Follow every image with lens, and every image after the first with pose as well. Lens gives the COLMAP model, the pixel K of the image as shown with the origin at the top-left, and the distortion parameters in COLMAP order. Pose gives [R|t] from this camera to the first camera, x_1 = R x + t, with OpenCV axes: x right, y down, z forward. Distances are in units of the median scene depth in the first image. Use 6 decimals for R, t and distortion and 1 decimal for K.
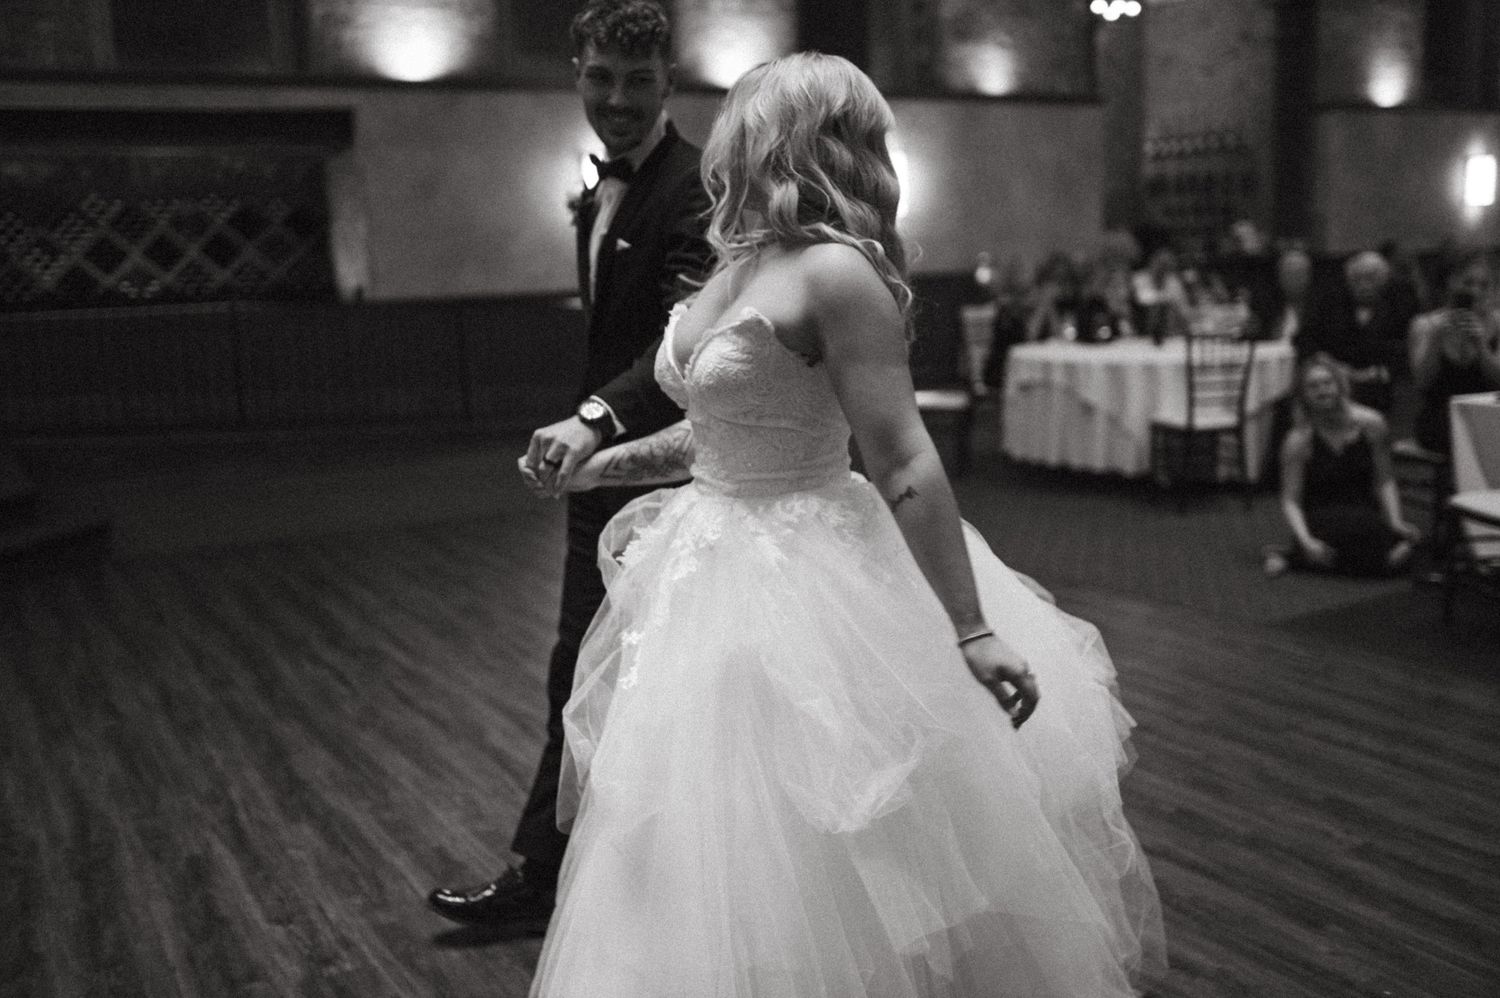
lens RADIAL K [[1449.1, 0, 750.4], [0, 1449.1, 517.6], [0, 0, 1]] dist [-0.078360, 0.103932]
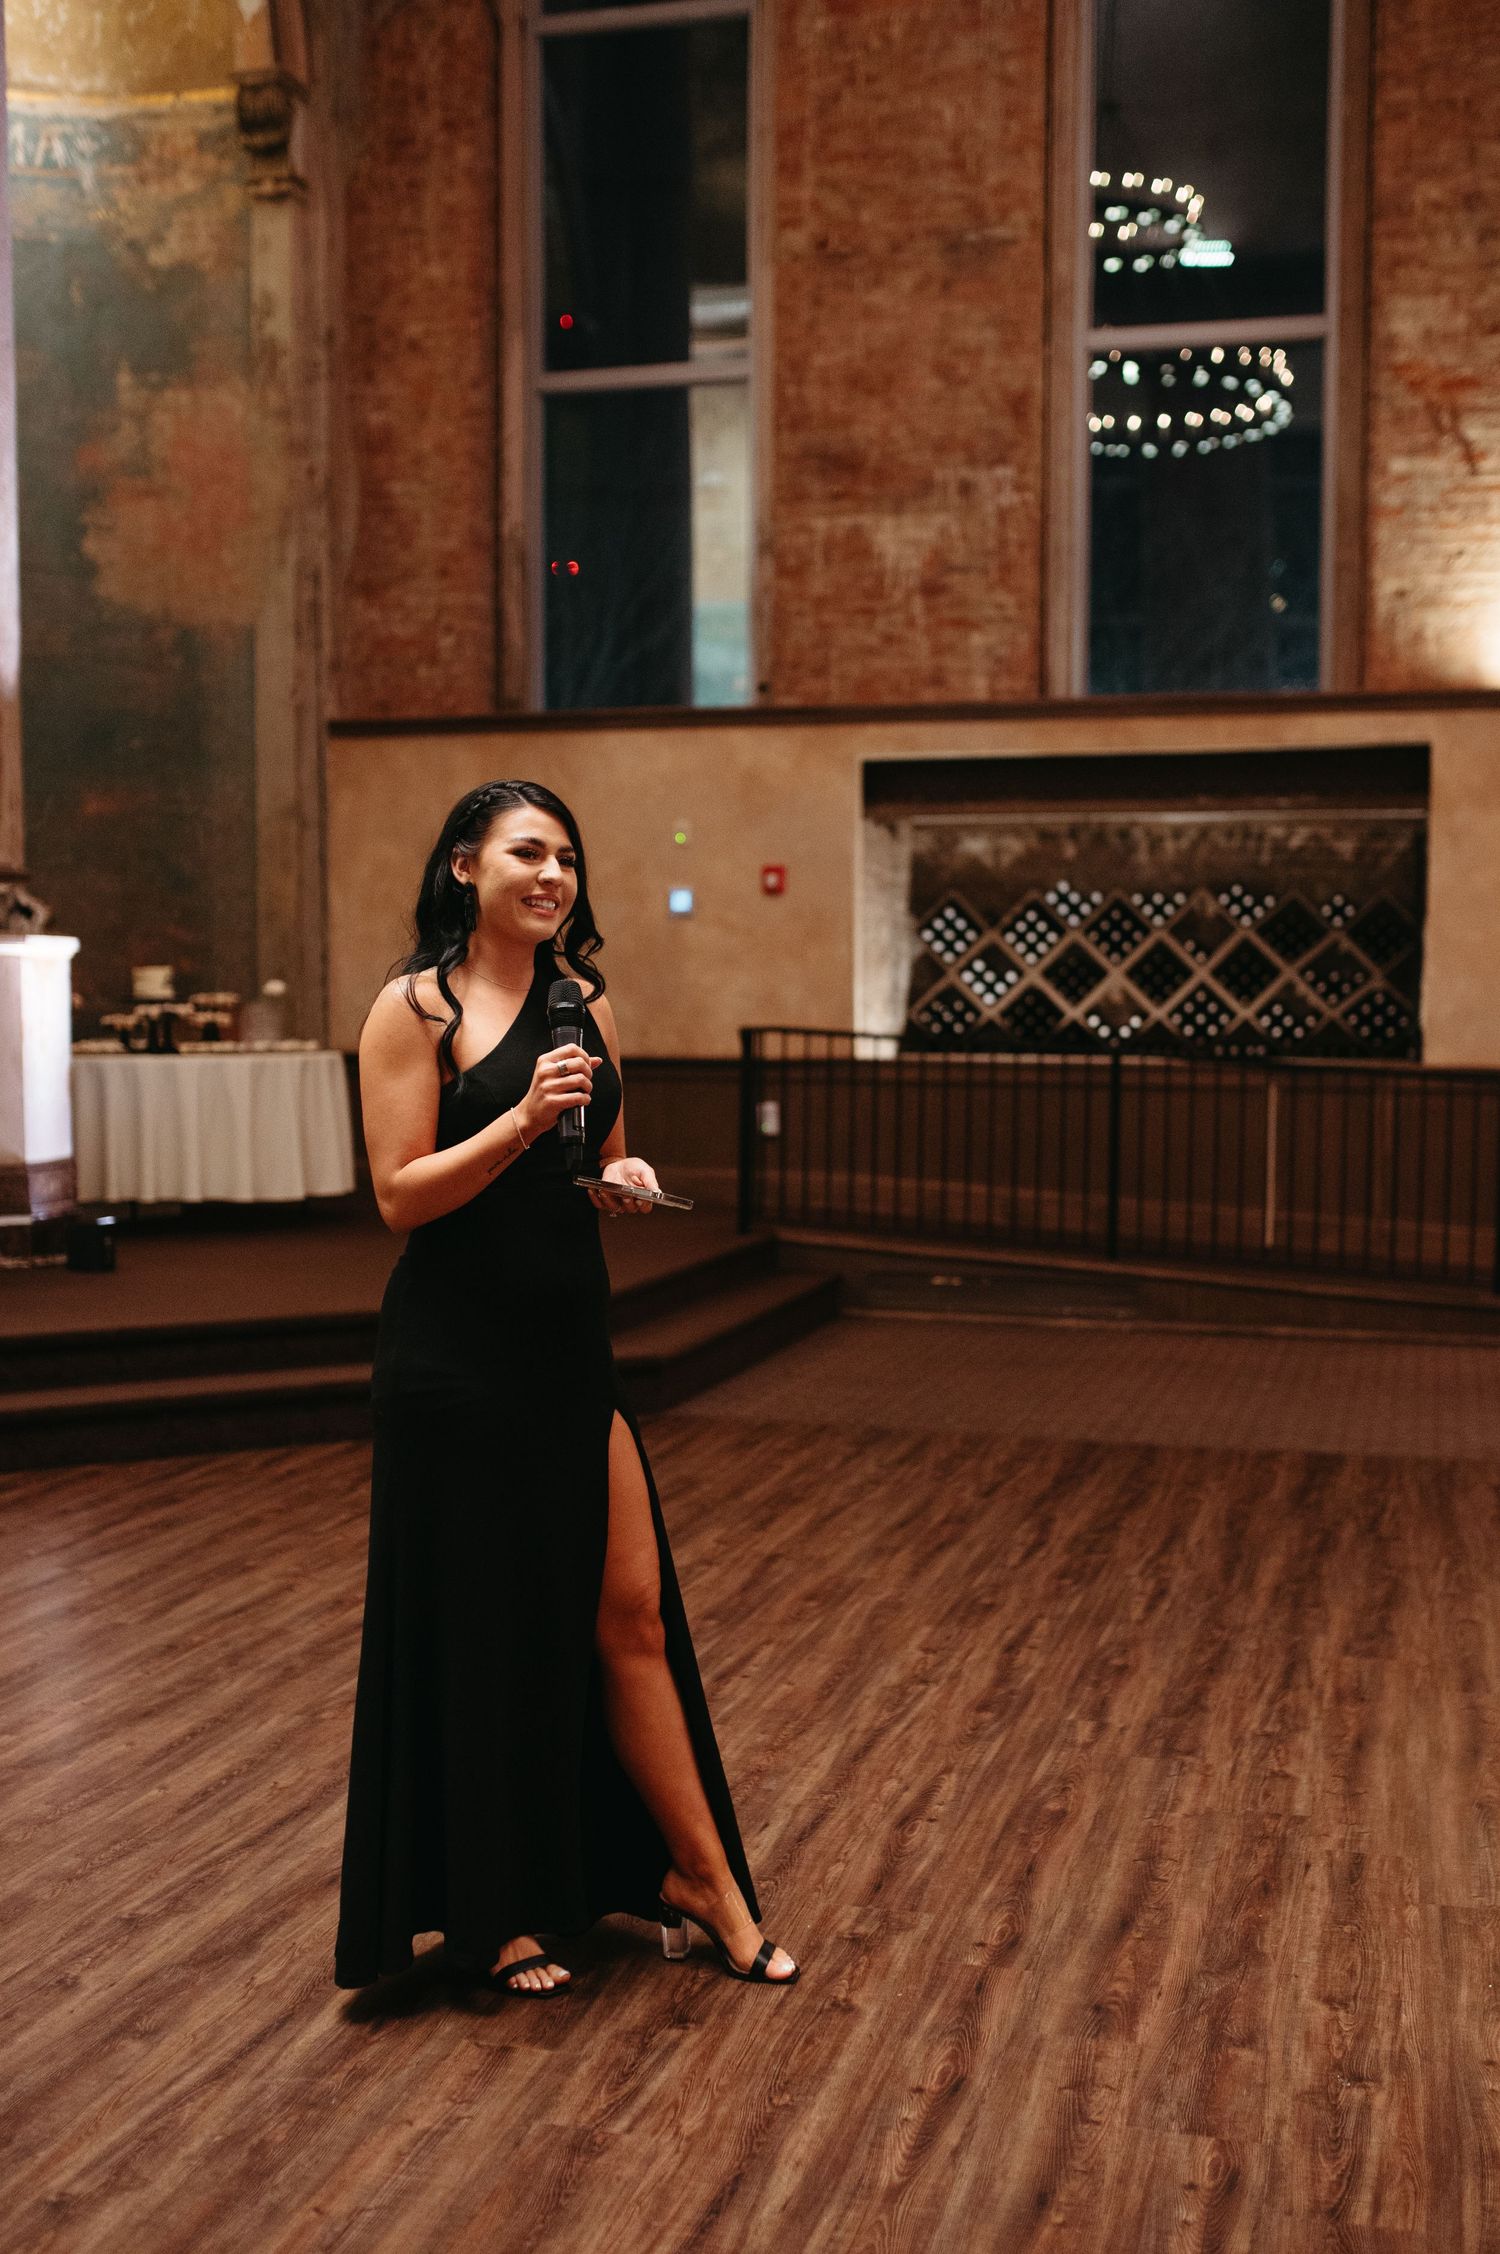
lens RADIAL K [[2355.3, 0, 752.6], [0, 2355.3, 1212.3], [0, 0, 1]] dist [-0.094244, 0.153210]
pose [[0.692449, 0.101295, -0.714320, 0.297141], [-0.158661, 0.987237, -0.013807, -0.046193], [0.703805, 0.122896, 0.699683, 0.193188]]
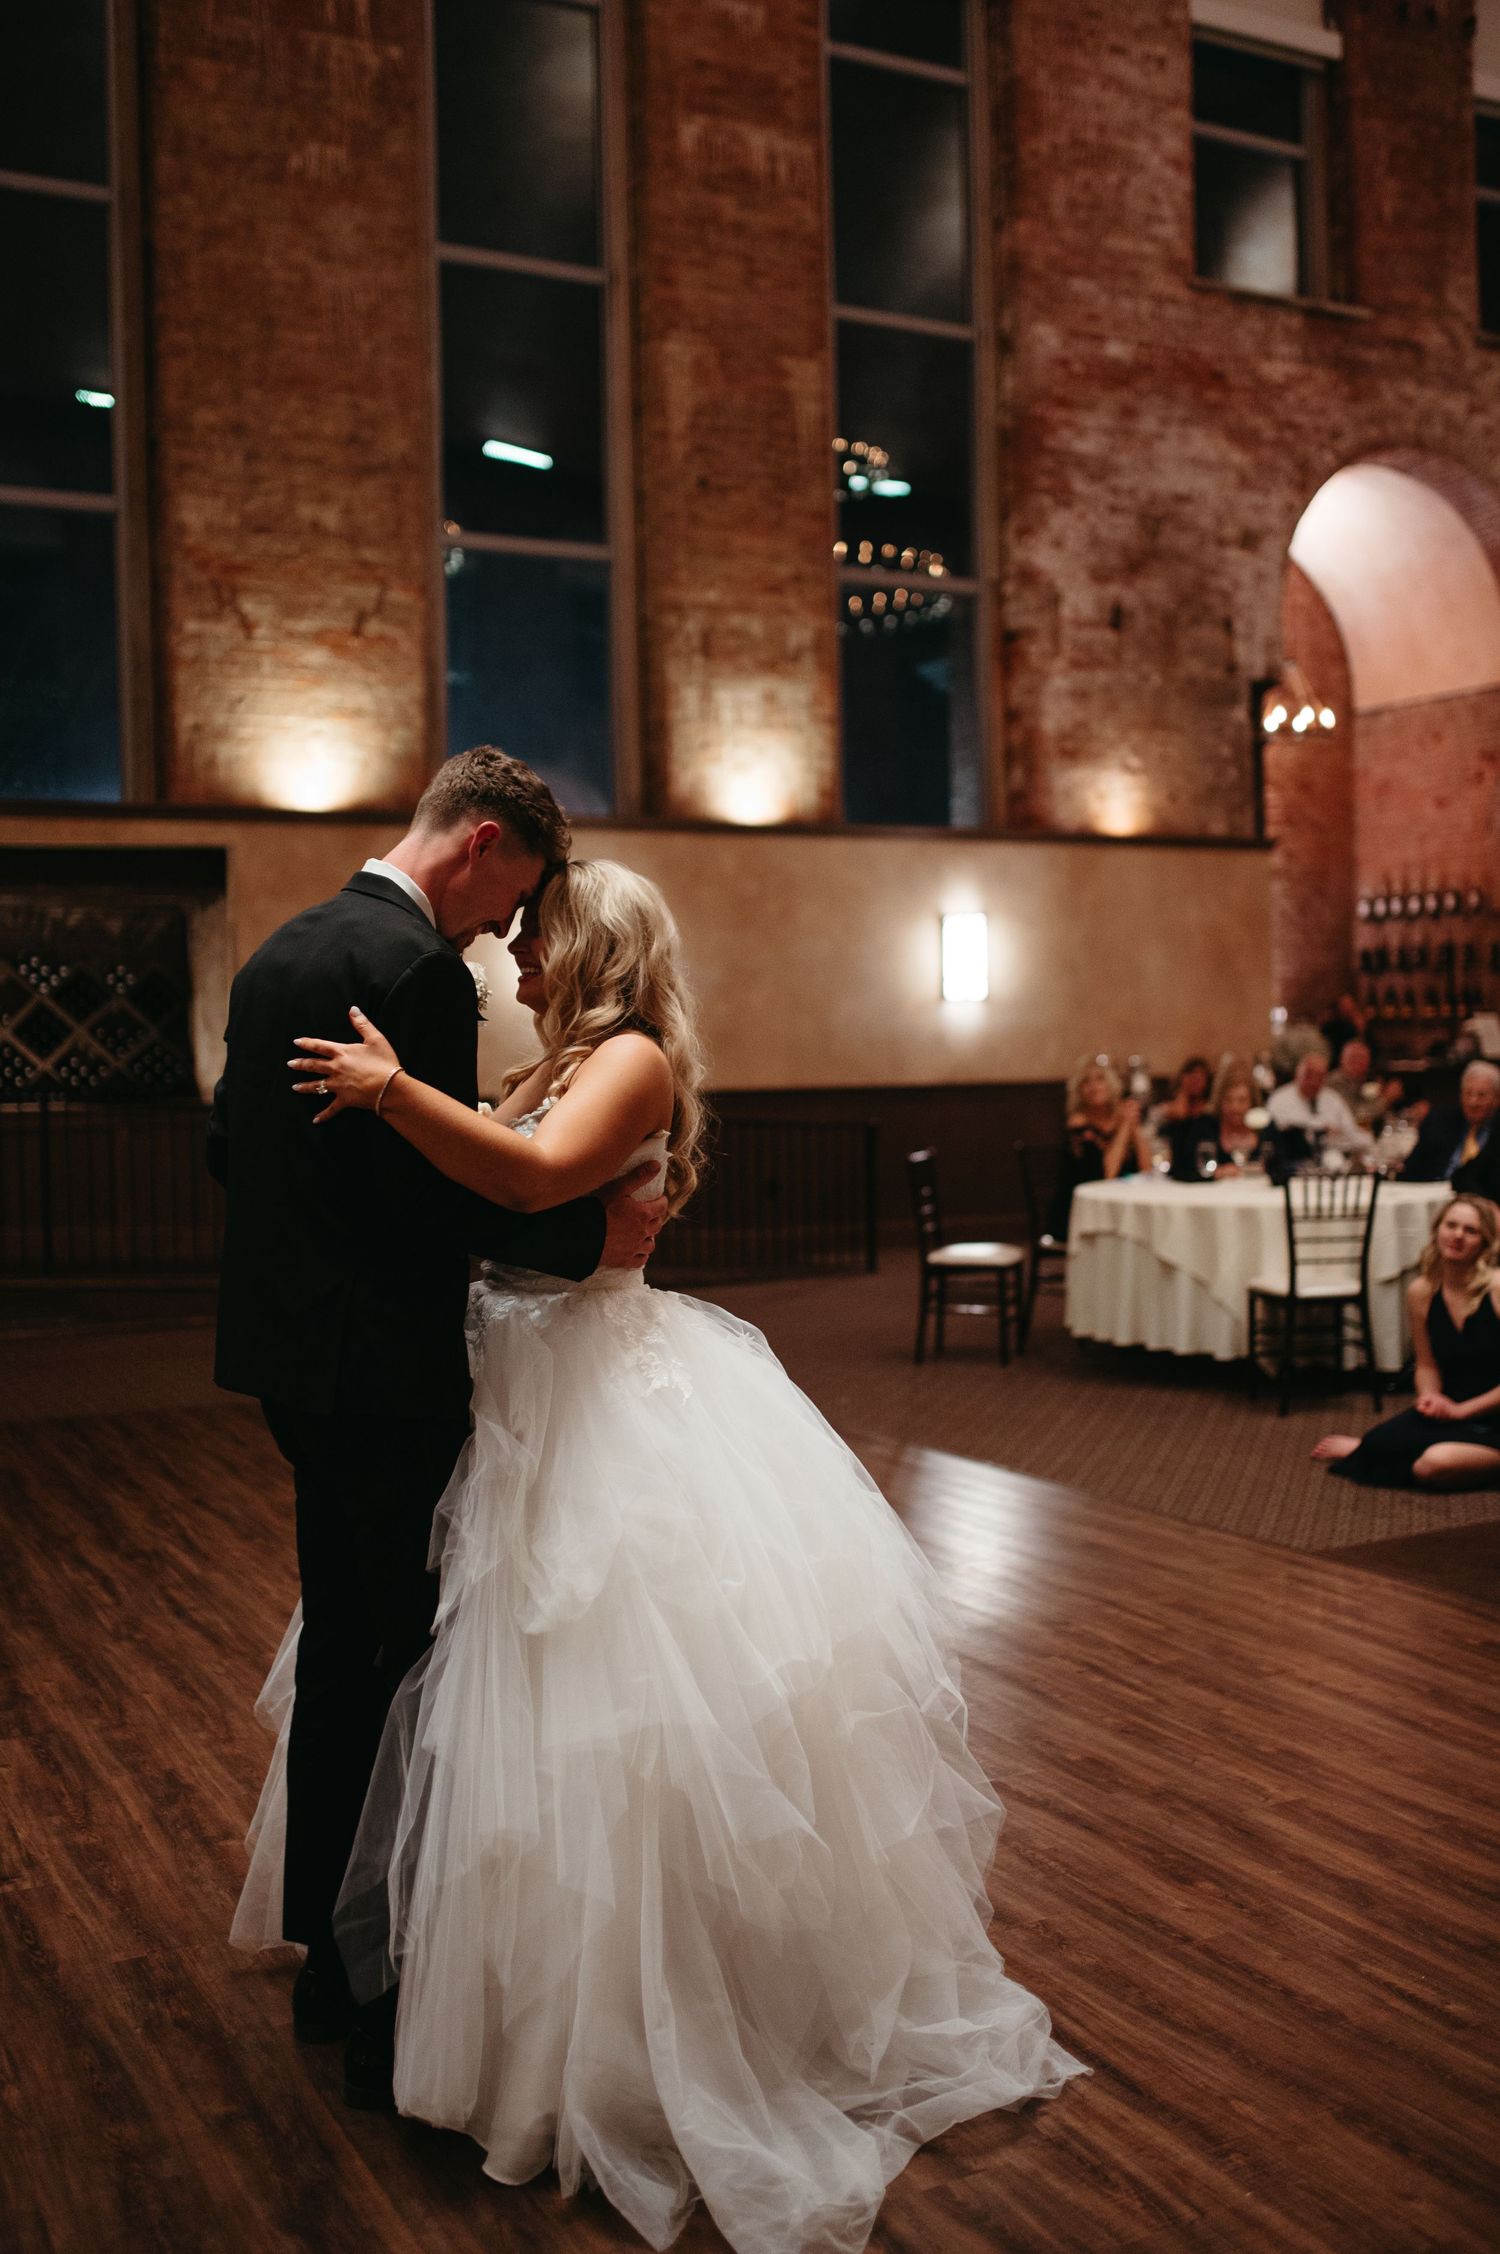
lens RADIAL K [[2177.6, 0, 750.0], [0, 2177.6, 1127.0], [0, 0, 1]] dist [-0.078360, 0.103932]
pose [[0.998593, 0.018607, -0.049651, 0.066969], [-0.025422, 0.989771, -0.140384, 0.012187], [0.046531, 0.141449, 0.988851, -0.100233]]
